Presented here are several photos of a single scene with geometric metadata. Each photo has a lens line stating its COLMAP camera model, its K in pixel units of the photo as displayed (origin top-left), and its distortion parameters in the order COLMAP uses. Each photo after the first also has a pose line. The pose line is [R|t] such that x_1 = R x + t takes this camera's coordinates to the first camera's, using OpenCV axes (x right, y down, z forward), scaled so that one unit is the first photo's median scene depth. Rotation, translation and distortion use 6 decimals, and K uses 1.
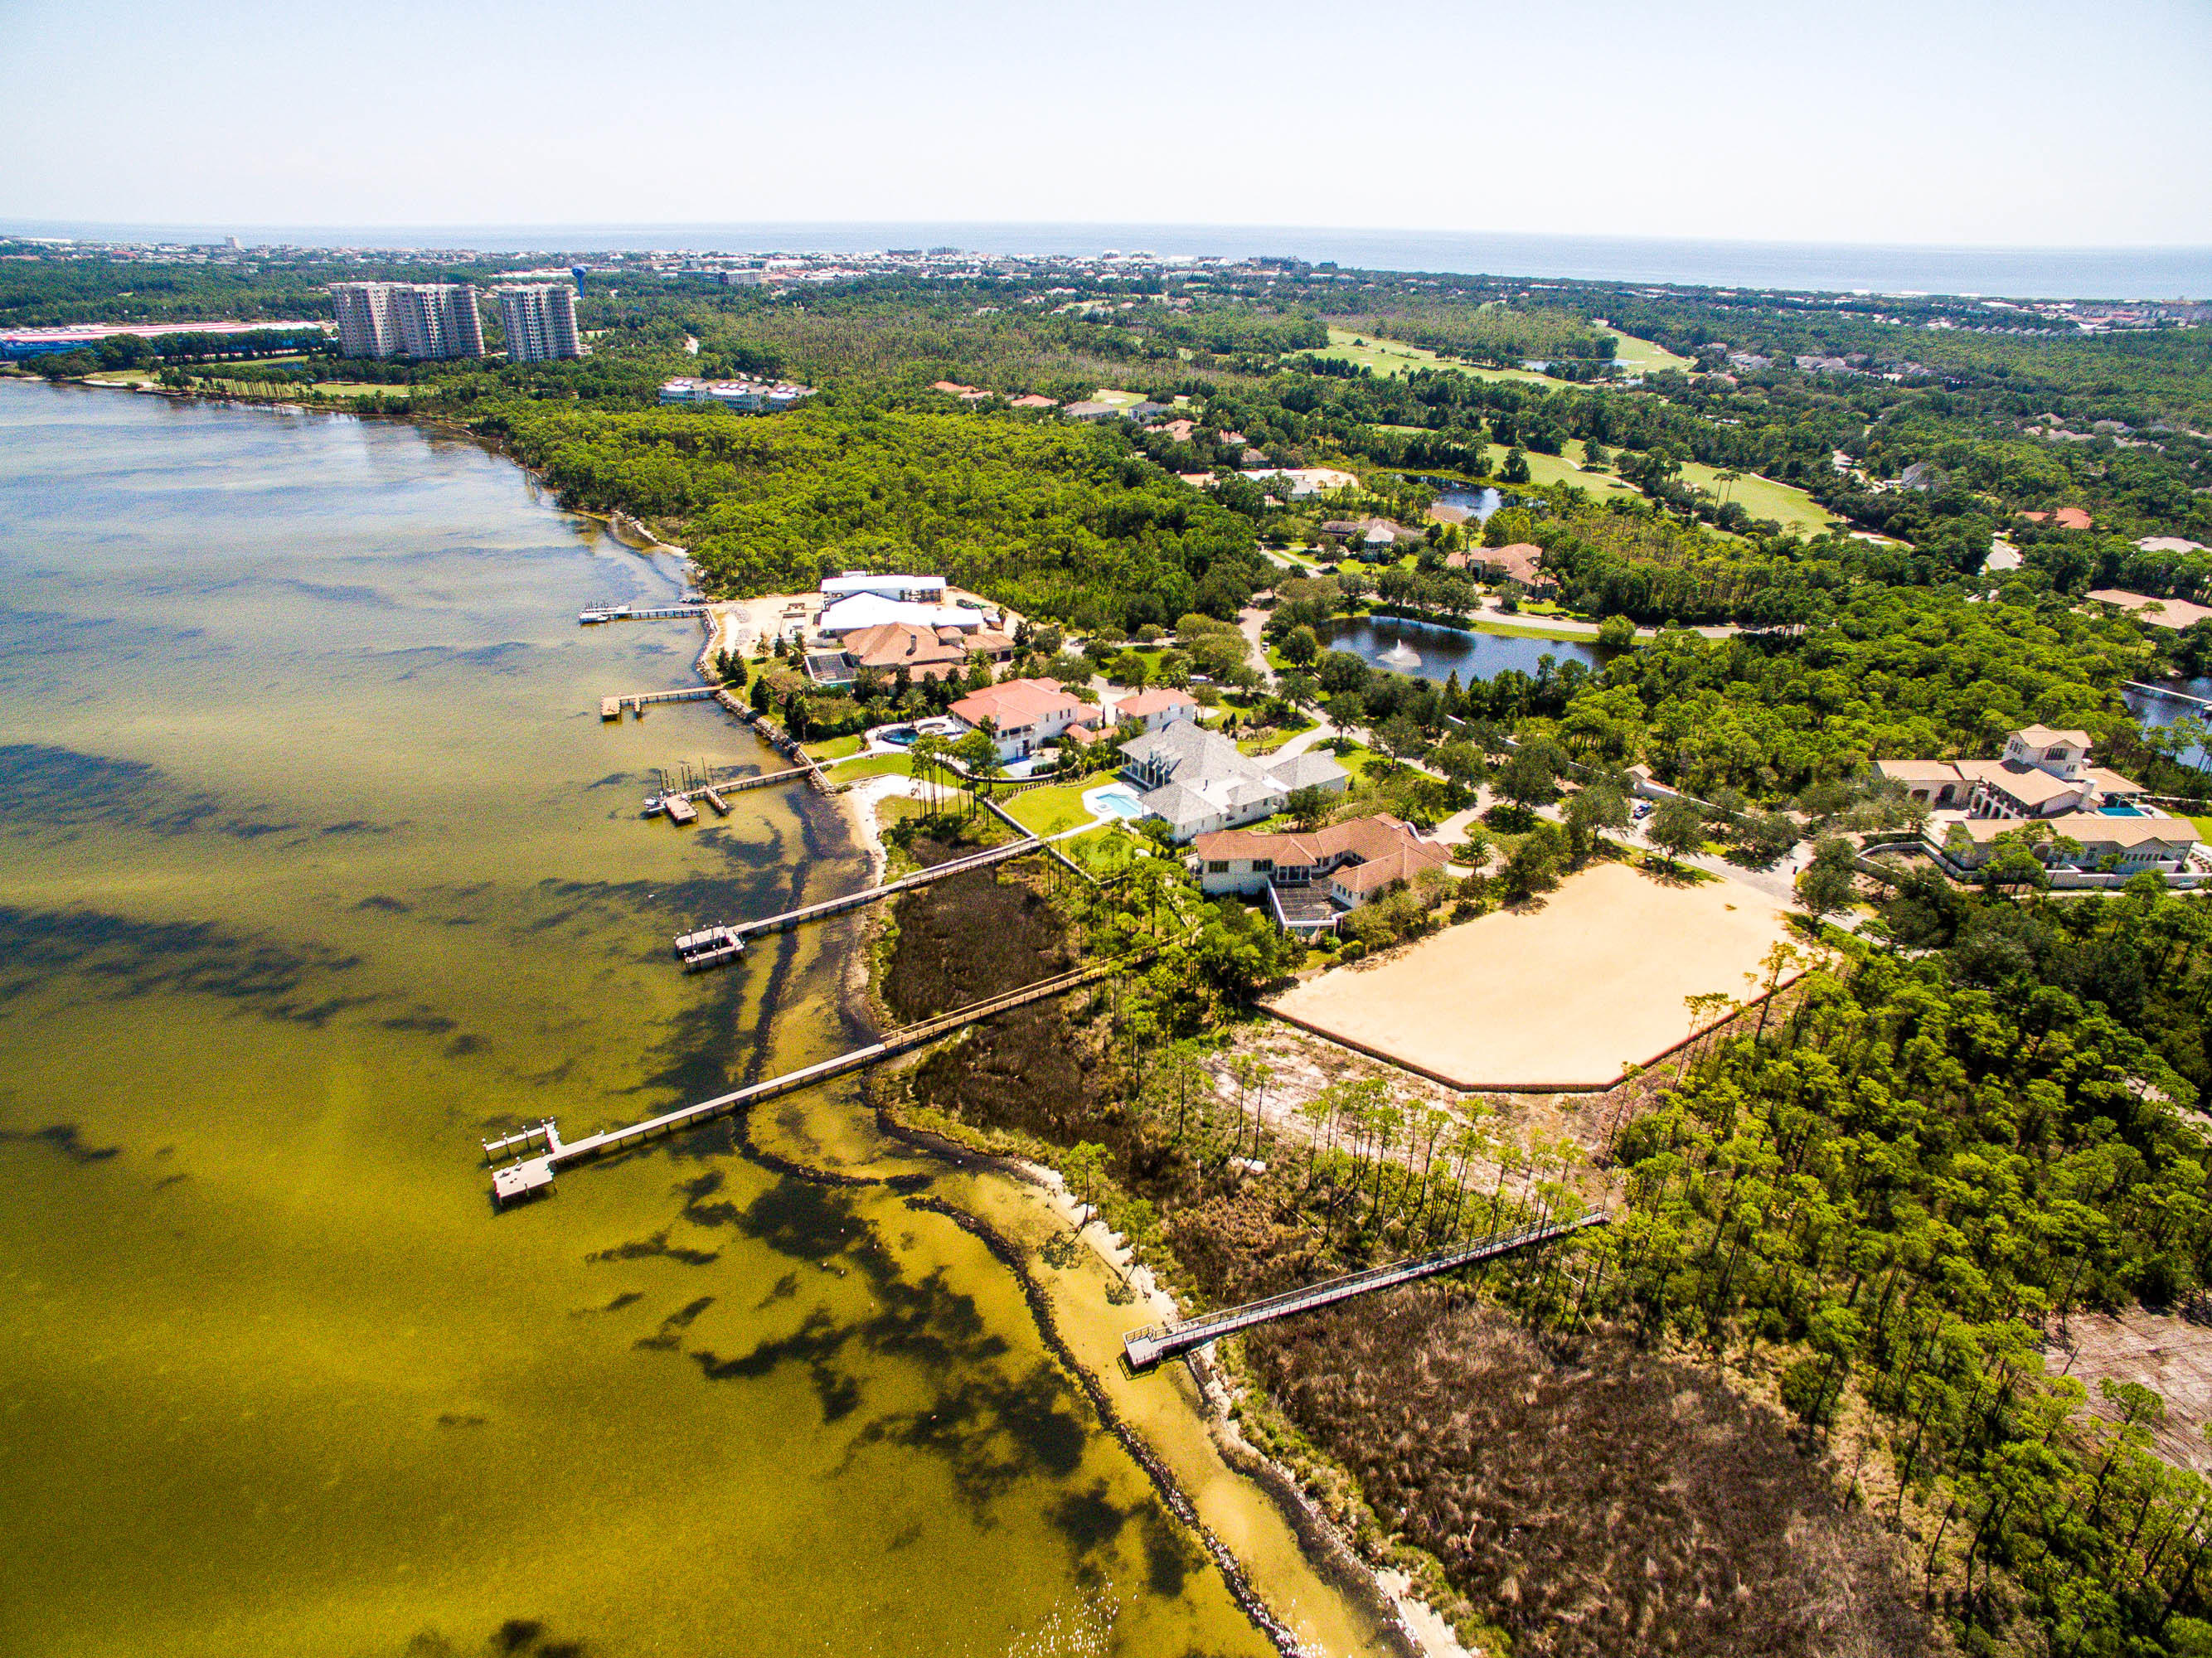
lens RADIAL K [[1287.8, 0, 1106.0], [0, 1287.8, 829.0], [0, 0, 1]] dist [-0.122015, 0.089646]
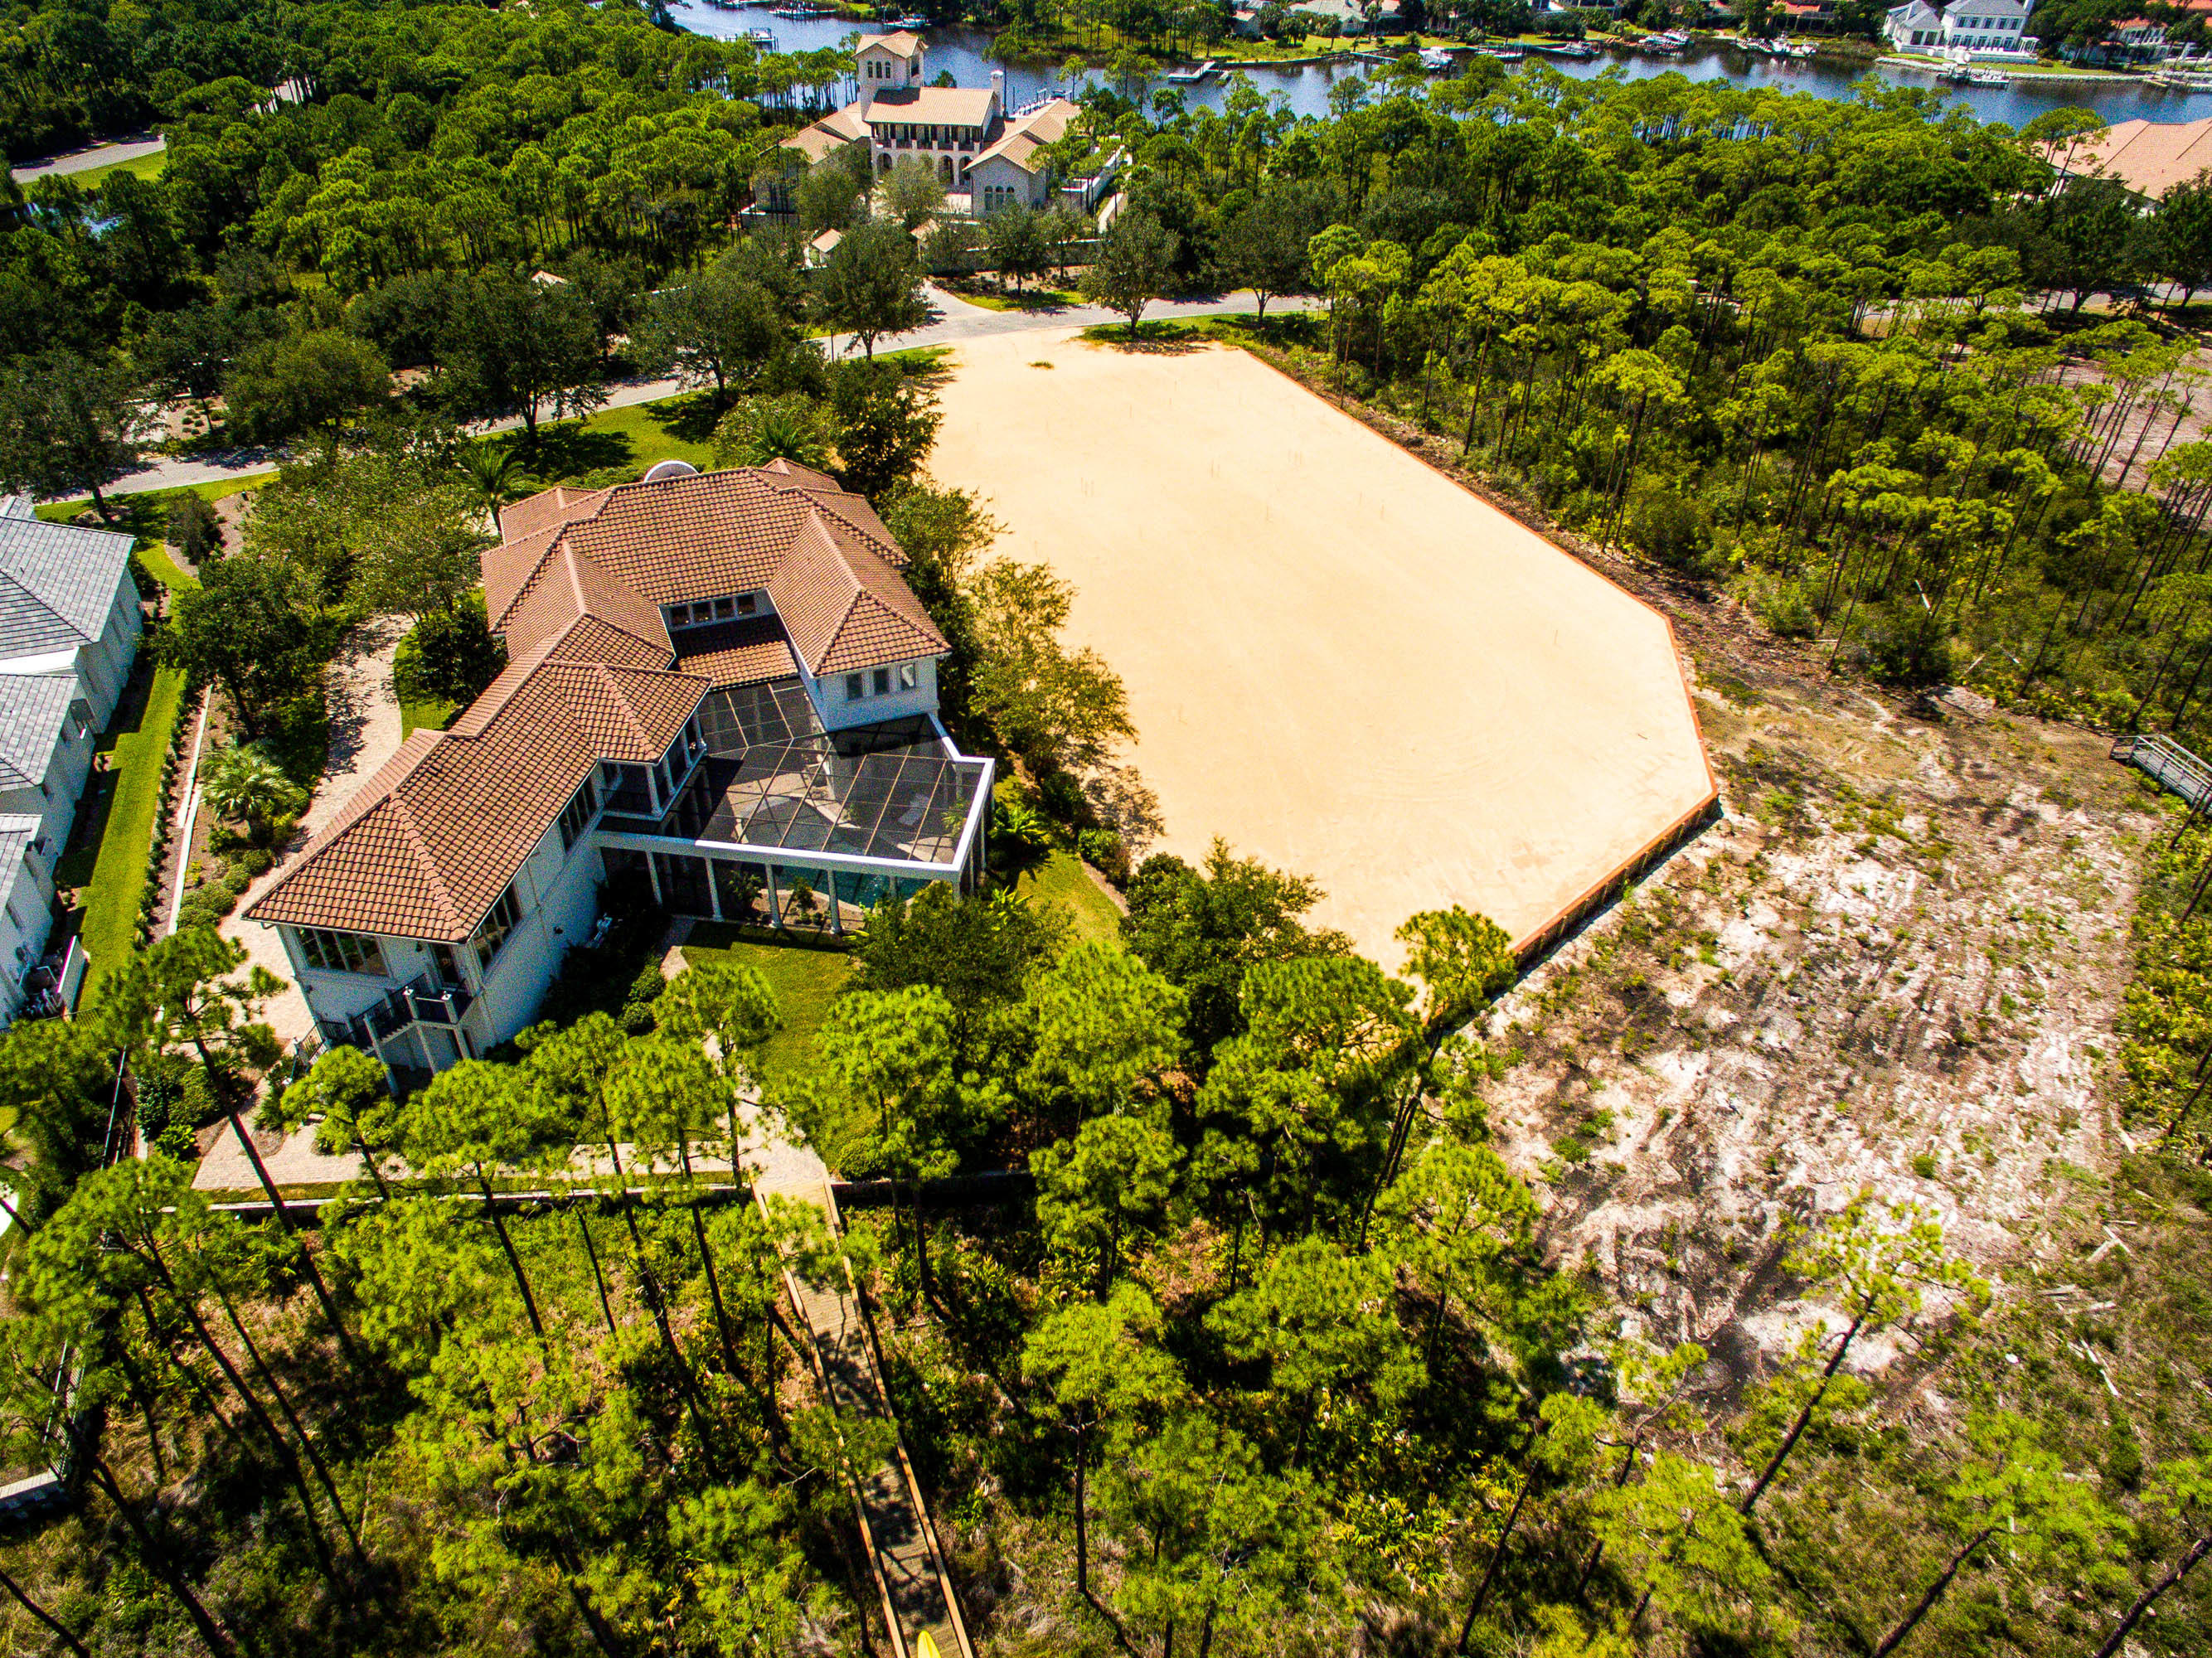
lens RADIAL K [[1389.6, 0, 1071.5], [0, 1389.6, 863.7], [0, 0, 1]] dist [-0.112133, 0.067701]
pose [[0.199019, -0.600226, 0.774674, -0.074660], [0.422627, 0.765770, 0.484751, -0.054968], [-0.884182, 0.230923, 0.406074, 0.874613]]
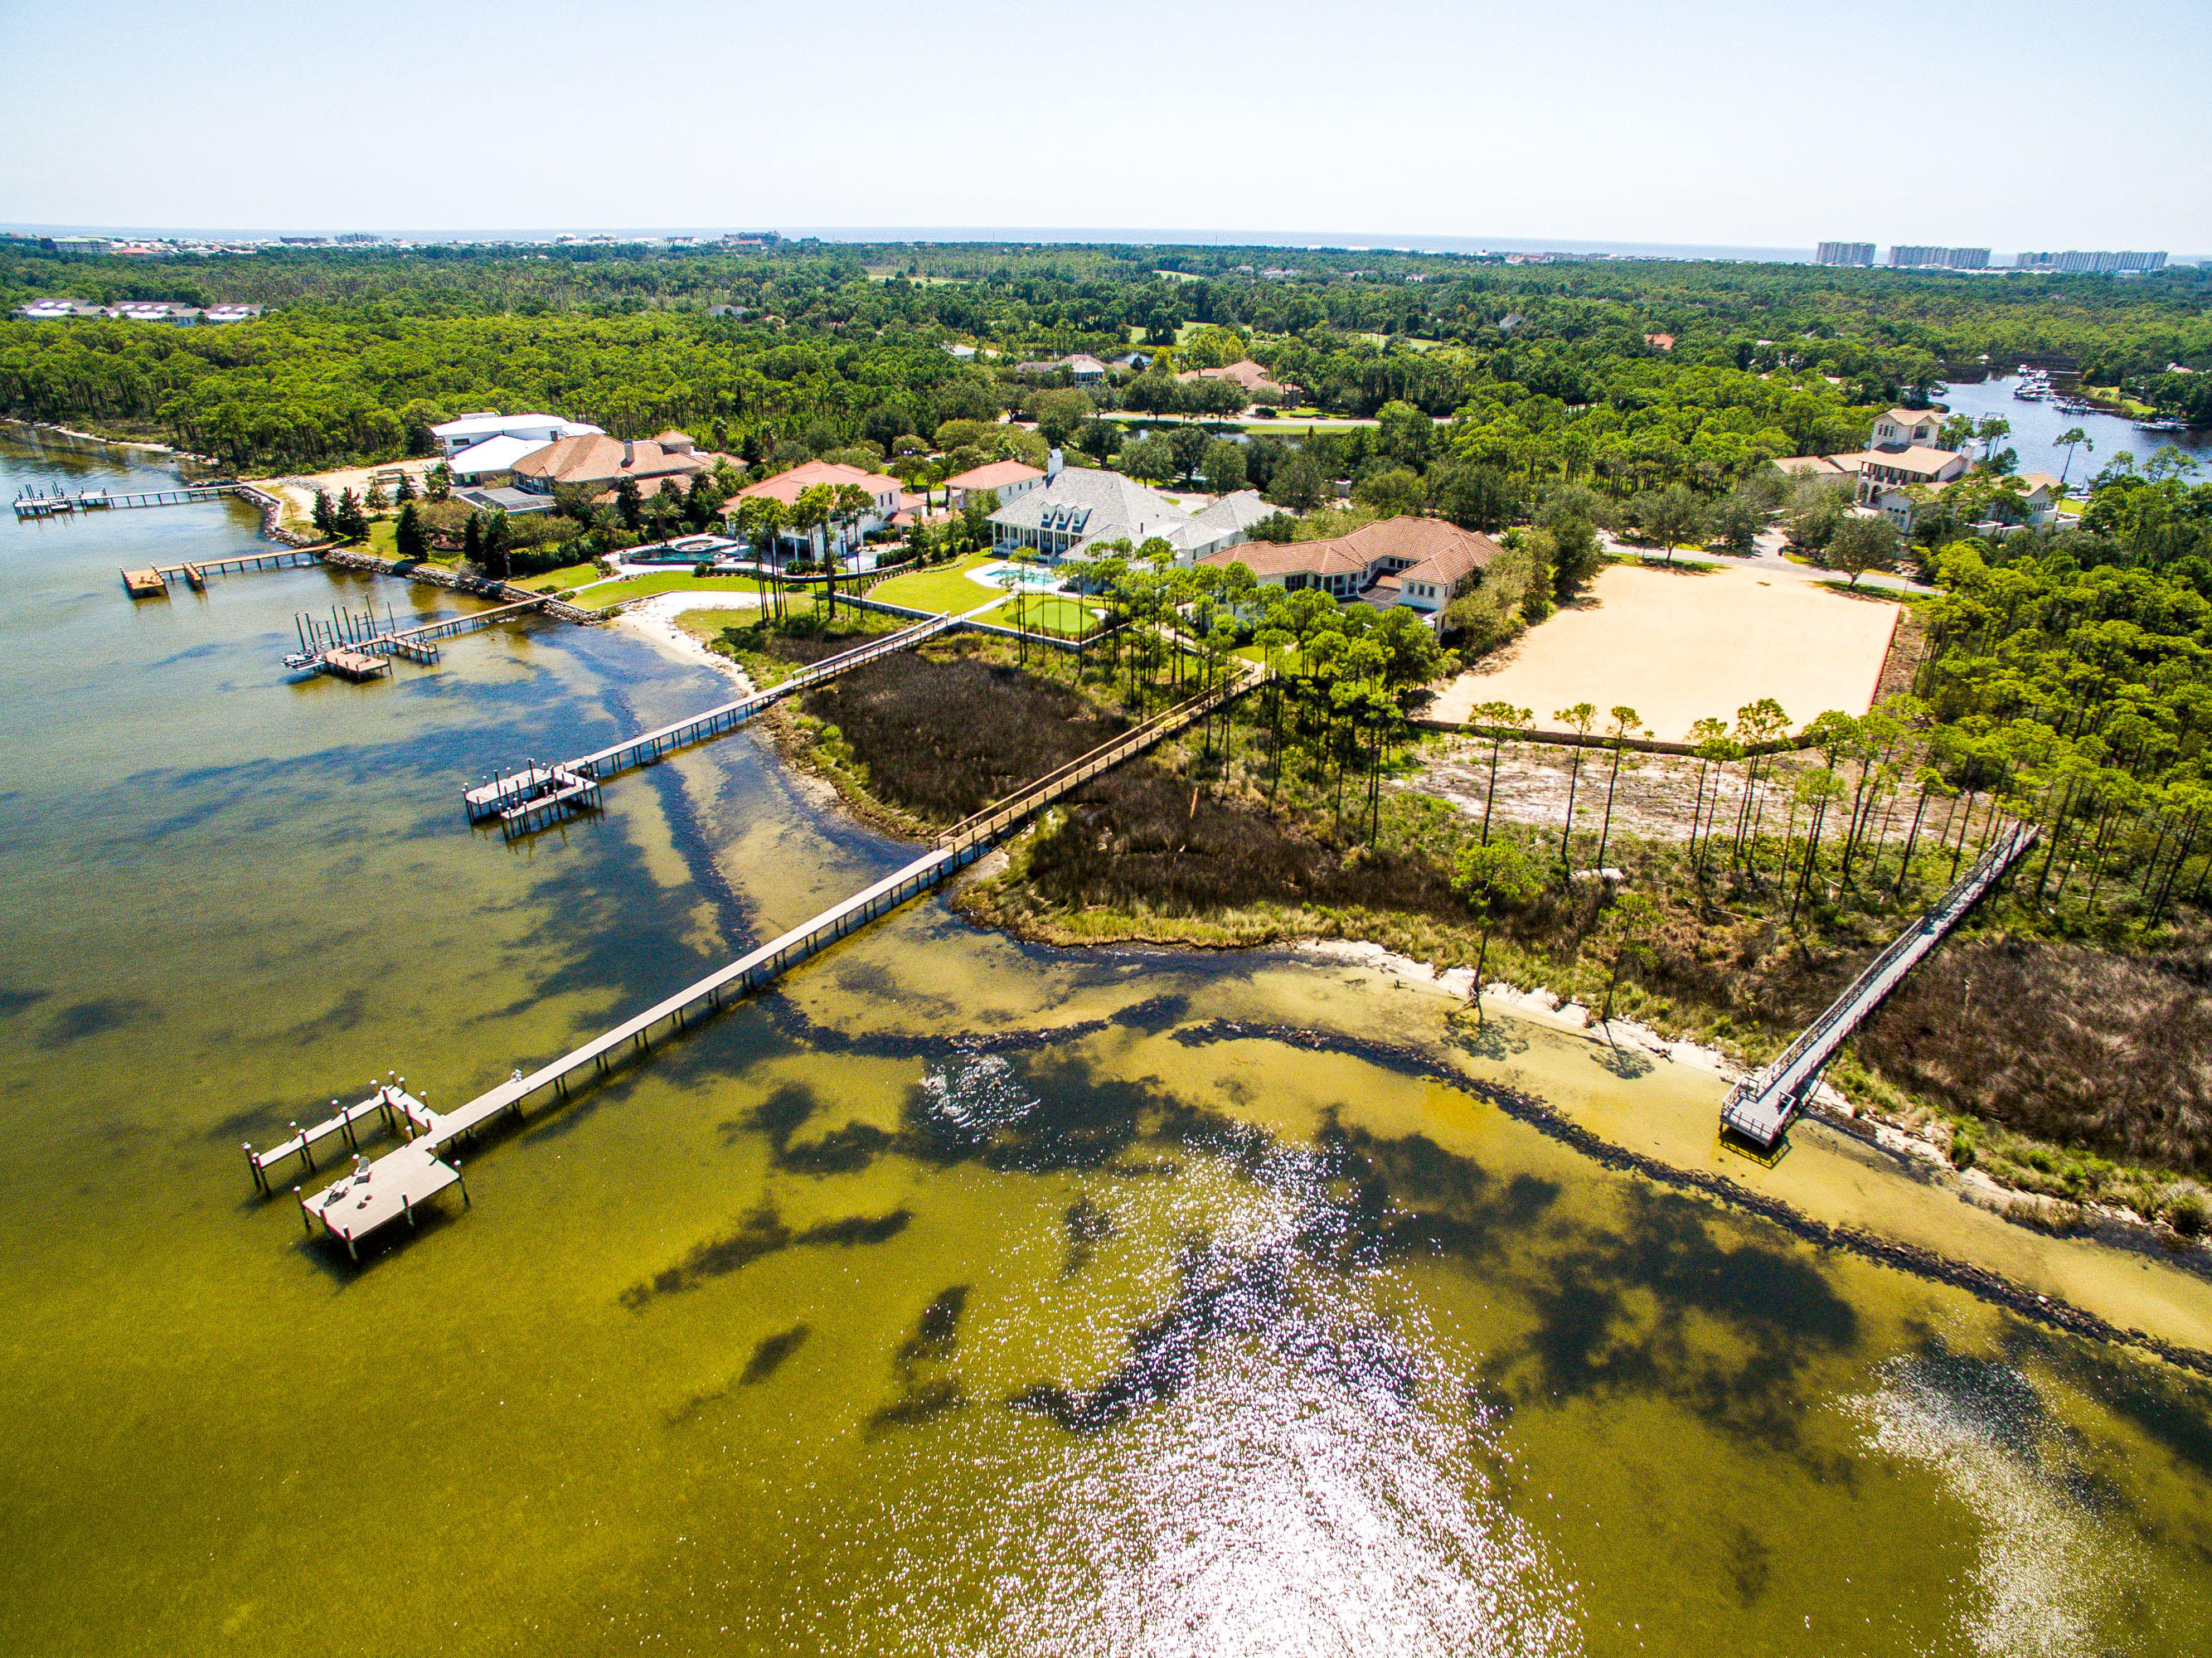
lens RADIAL K [[1310.7, 0, 1143.7], [0, 1310.7, 808.2], [0, 0, 1]] dist [-0.123895, 0.094016]
pose [[0.913886, -0.166131, 0.370424, -0.279601], [0.175441, 0.984452, 0.008678, 0.145041], [-0.366106, 0.057057, 0.928822, 0.366906]]
